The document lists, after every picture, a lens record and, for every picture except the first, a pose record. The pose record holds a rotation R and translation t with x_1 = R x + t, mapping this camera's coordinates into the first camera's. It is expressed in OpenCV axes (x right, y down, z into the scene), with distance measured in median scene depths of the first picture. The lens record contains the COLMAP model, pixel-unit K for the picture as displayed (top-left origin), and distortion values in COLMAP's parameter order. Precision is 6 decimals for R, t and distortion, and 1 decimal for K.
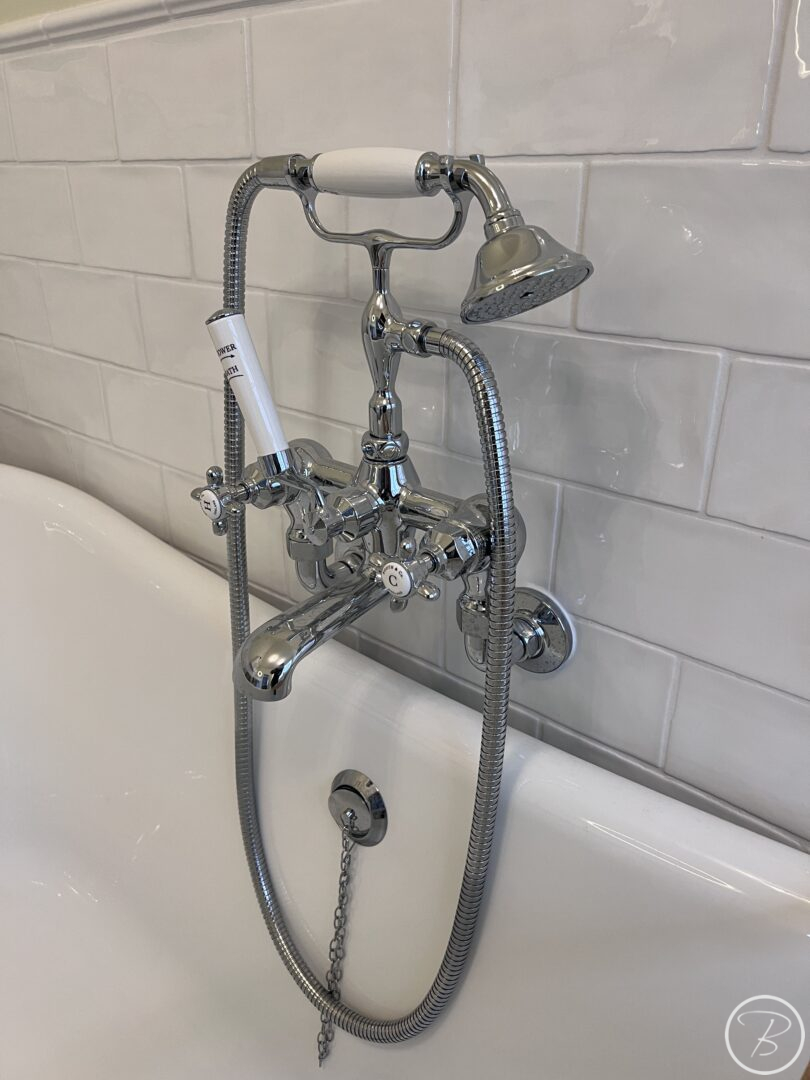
lens RADIAL K [[820.0, 0, 405.0], [0, 820.0, 540.0], [0, 0, 1]] dist [0.062165, -0.089980]
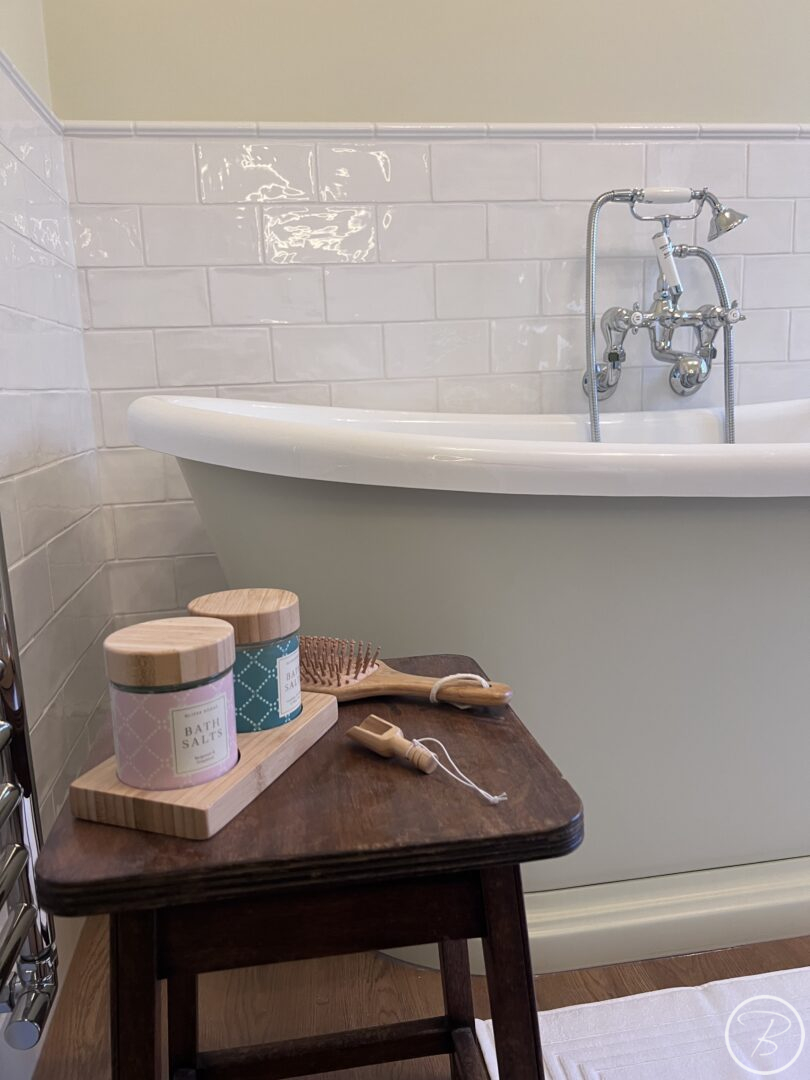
lens RADIAL K [[819.2, 0, 402.8], [0, 819.2, 532.1], [0, 0, 1]] dist [0.068057, -0.079407]
pose [[0.644863, -0.164250, 0.746441, -2.696857], [0.347946, 0.932651, -0.095372, 0.555024], [-0.680504, 0.321223, 0.658582, 0.077550]]
